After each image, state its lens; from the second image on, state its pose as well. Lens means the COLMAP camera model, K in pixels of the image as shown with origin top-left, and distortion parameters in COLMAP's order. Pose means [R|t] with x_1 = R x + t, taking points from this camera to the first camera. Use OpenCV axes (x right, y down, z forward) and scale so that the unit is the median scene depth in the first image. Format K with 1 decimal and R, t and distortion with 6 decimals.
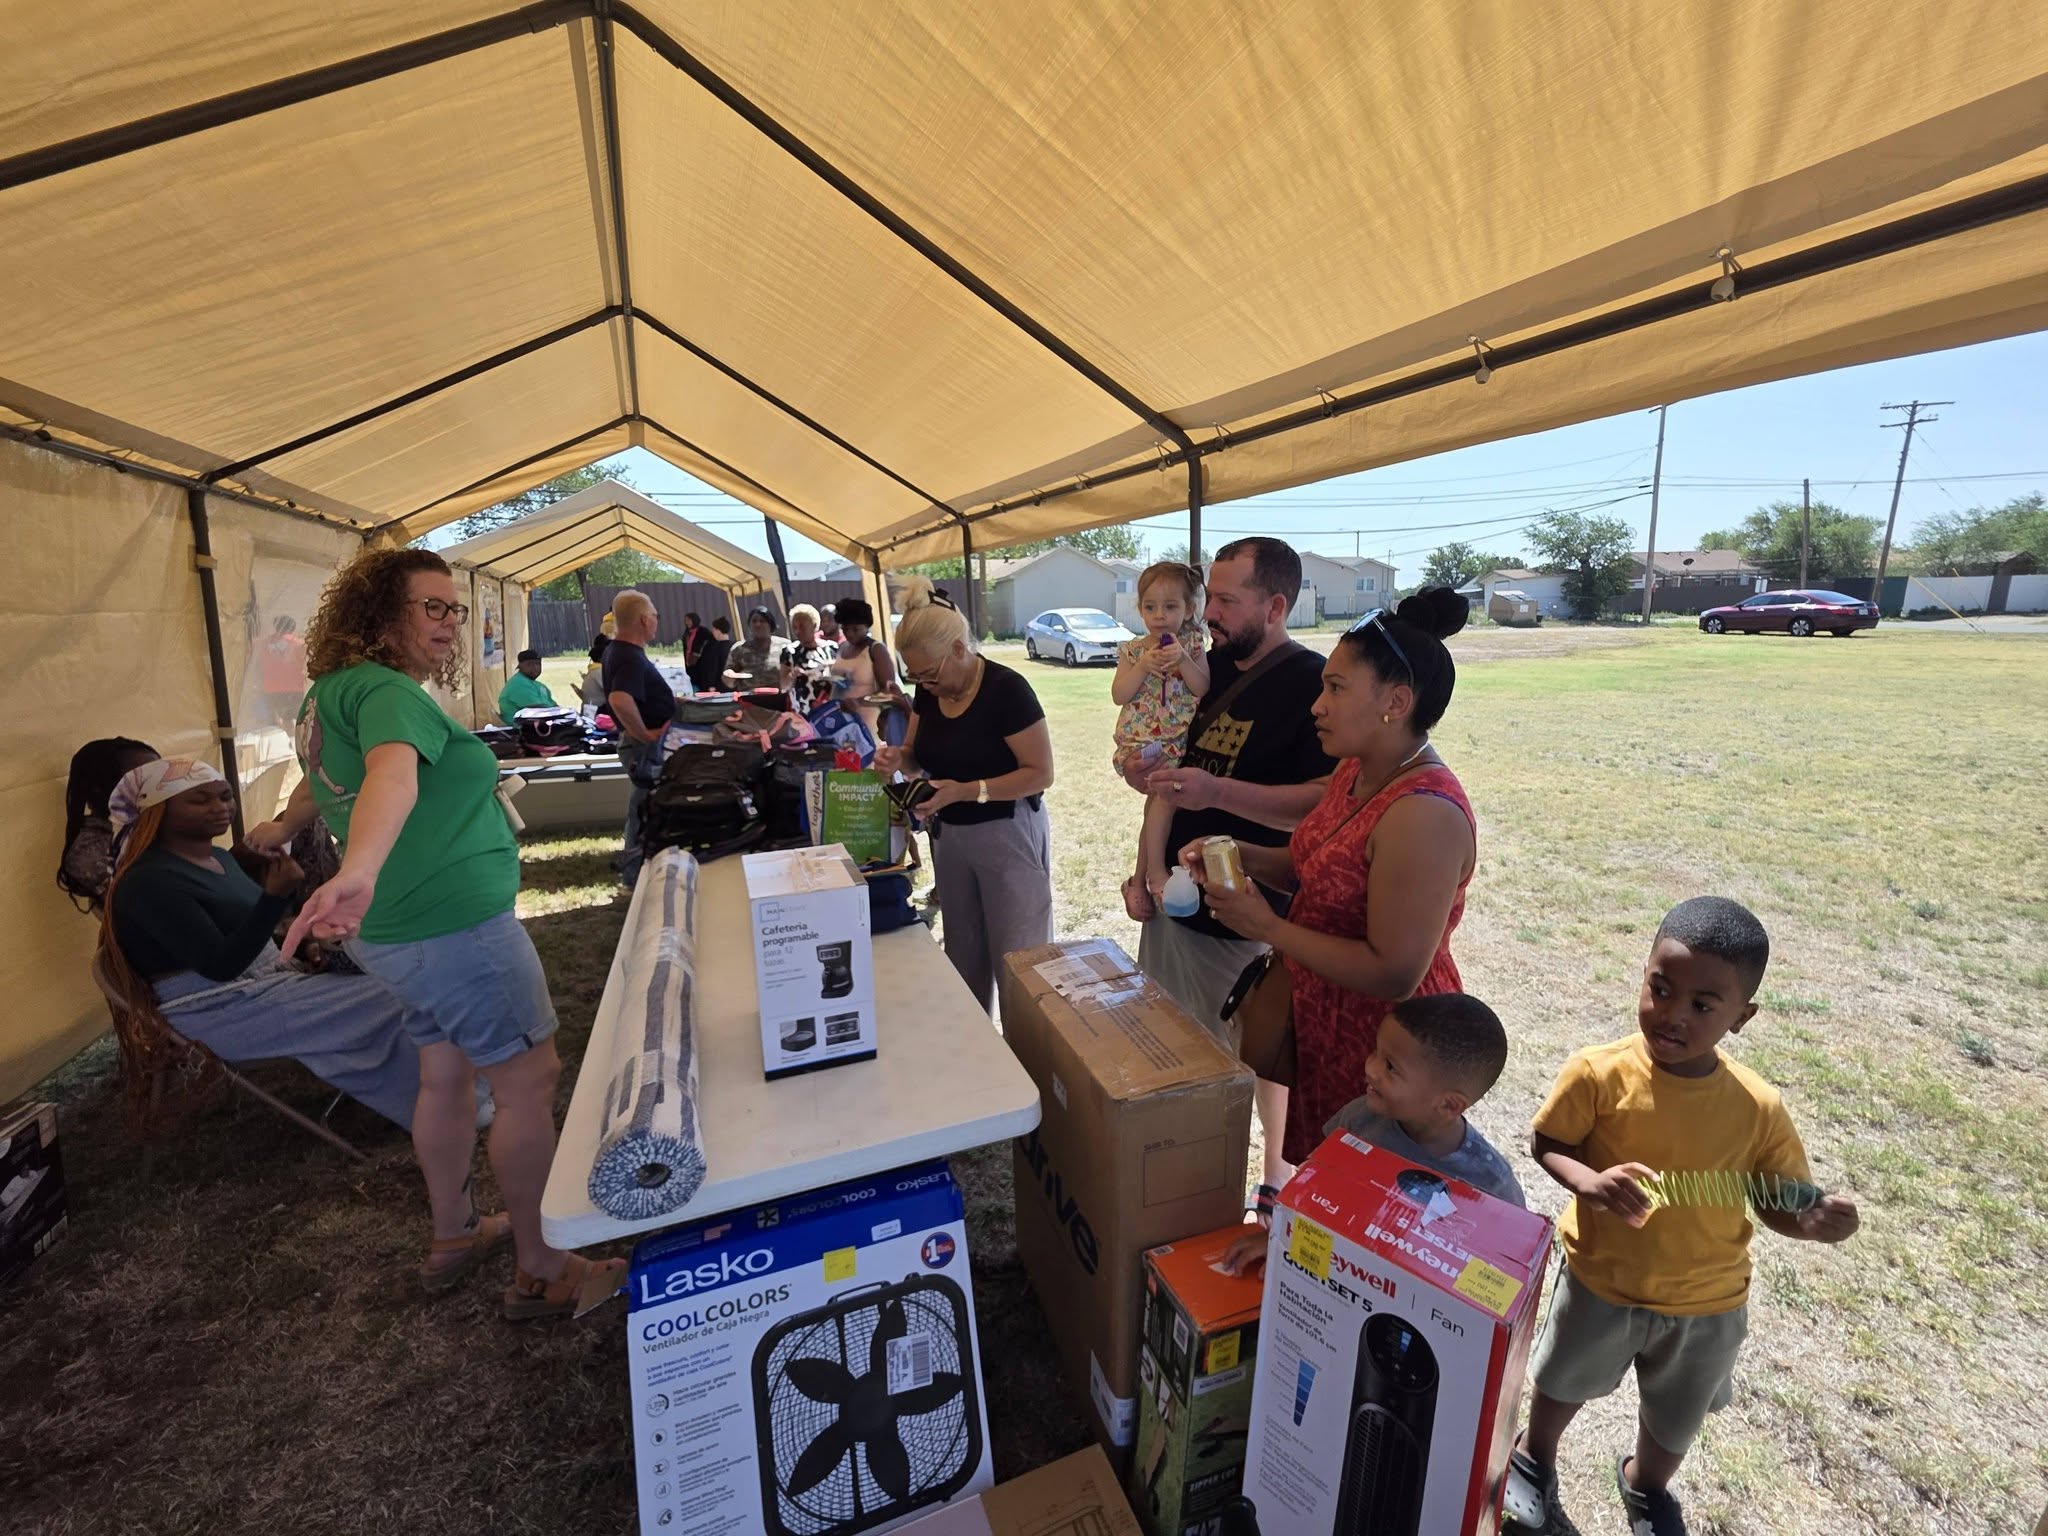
lens RADIAL K [[833.8, 0, 1026.0], [0, 833.8, 750.1], [0, 0, 1]] dist [0.001346, -0.000003]
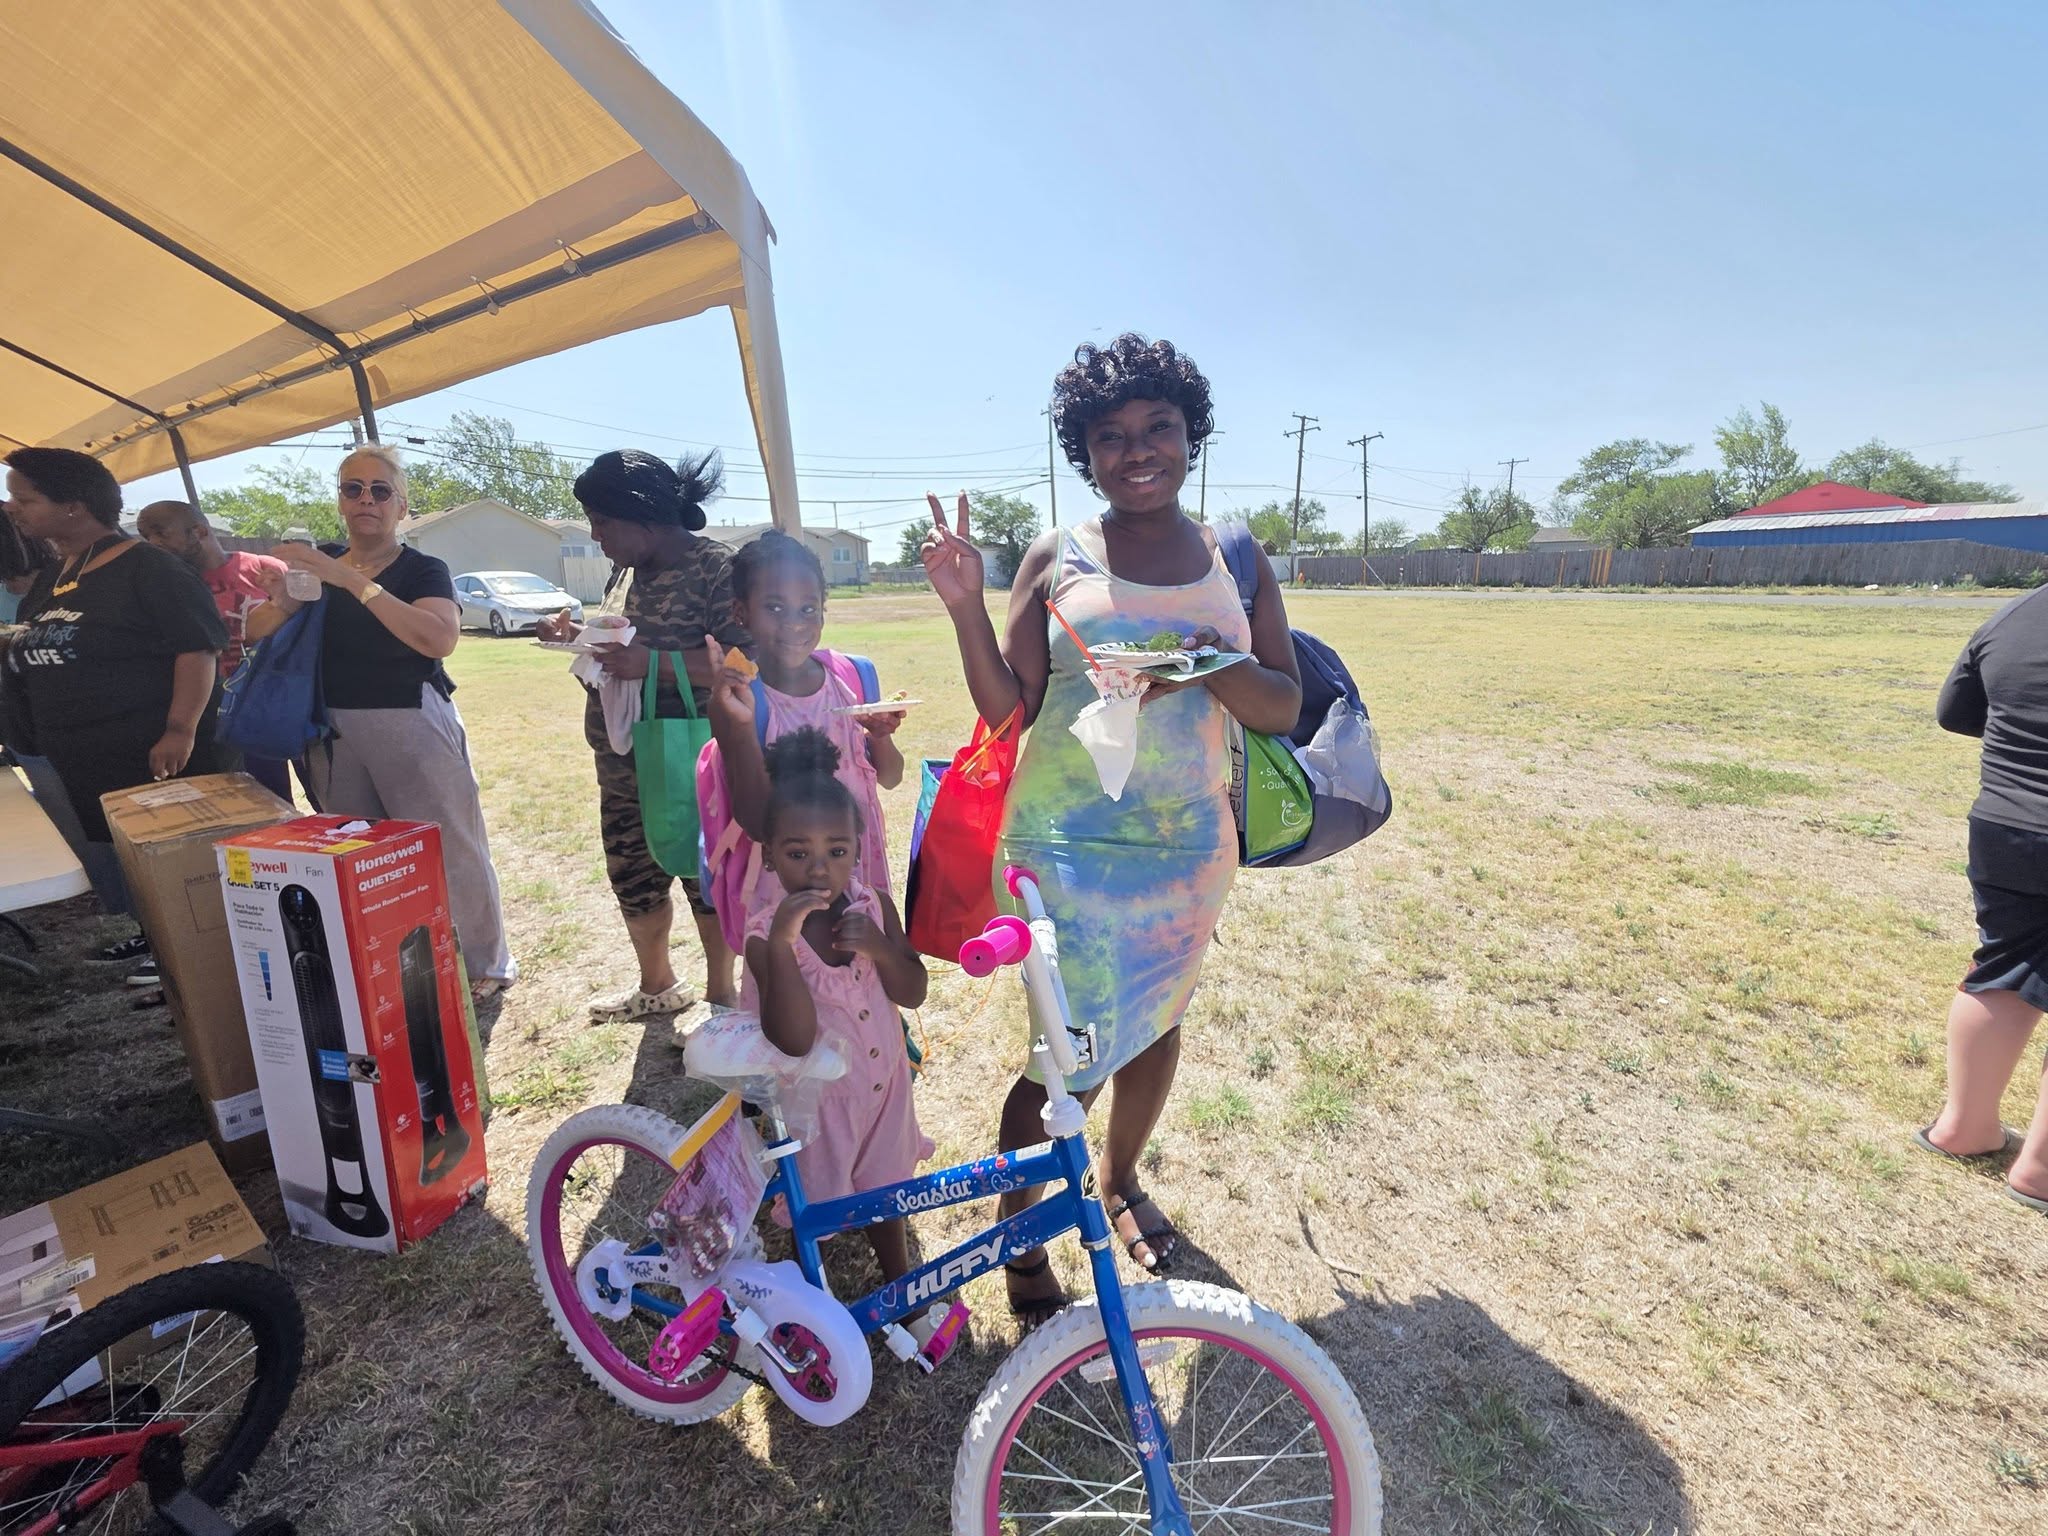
lens RADIAL K [[833.8, 0, 1026.0], [0, 833.8, 750.1], [0, 0, 1]] dist [0.001346, -0.000003]
pose [[0.834538, -0.112929, 0.539252, 0.053163], [0.094934, 0.993603, 0.061160, 0.031568], [-0.542709, 0.000153, 0.839921, -0.072762]]
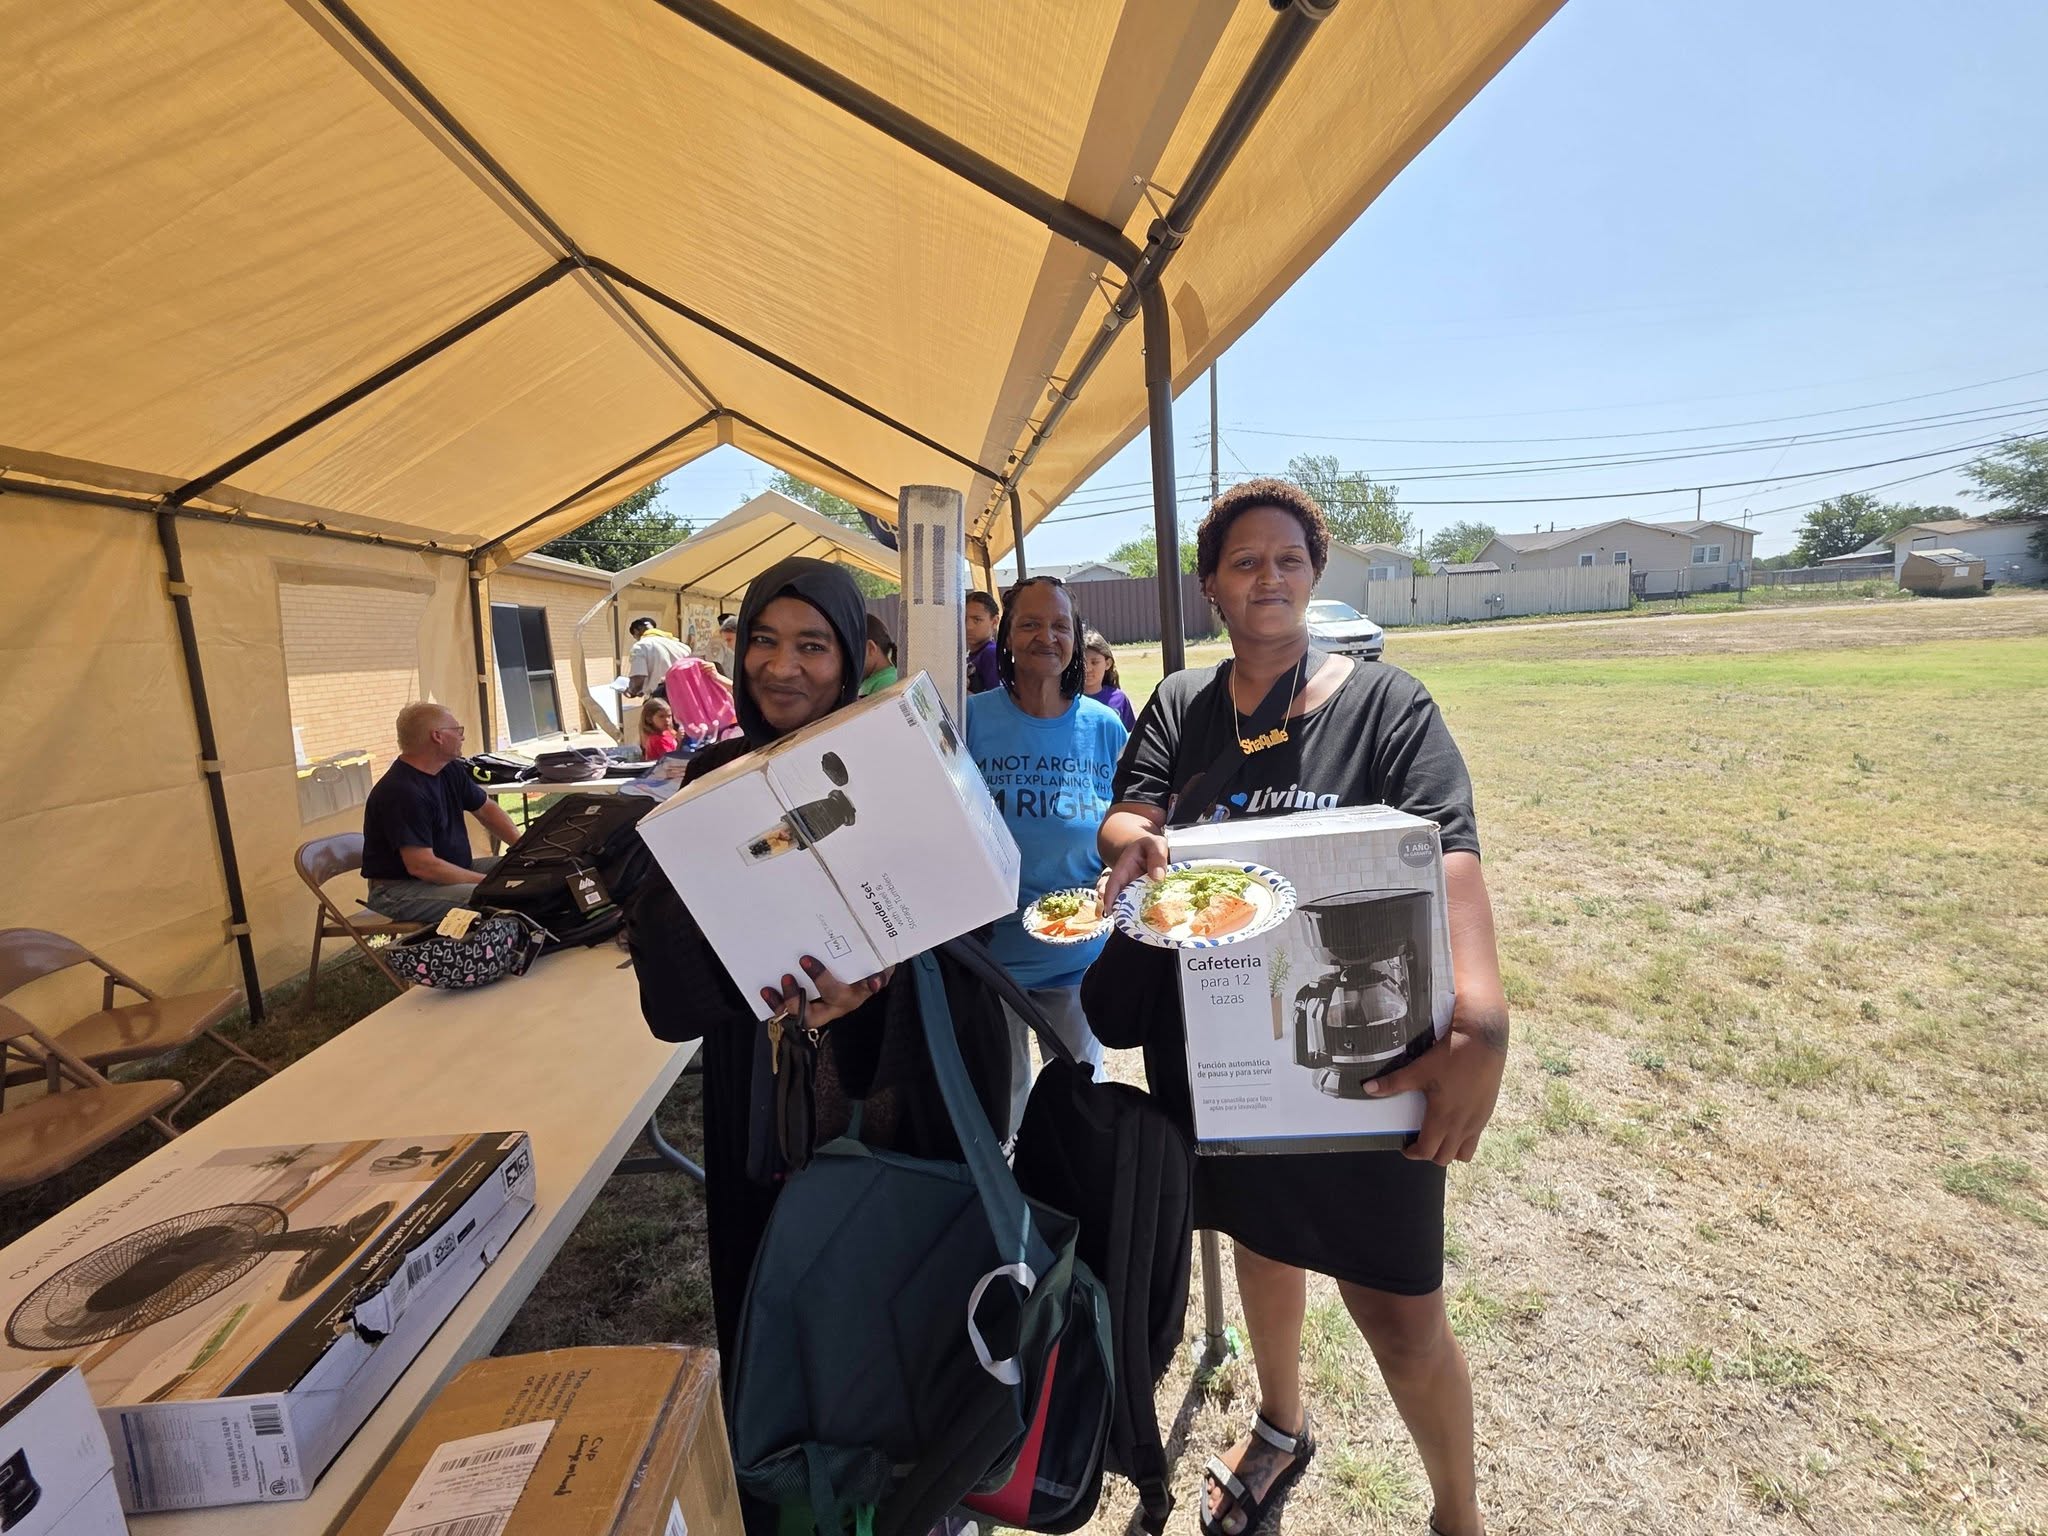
lens RADIAL K [[810.9, 0, 1017.7], [0, 810.9, 767.7], [0, 0, 1]] dist [0.033720, -0.012752]
pose [[0.953291, 0.017899, -0.301523, 0.051211], [-0.010451, 0.999599, 0.026299, -0.013594], [0.301873, -0.021920, 0.953096, 0.091664]]
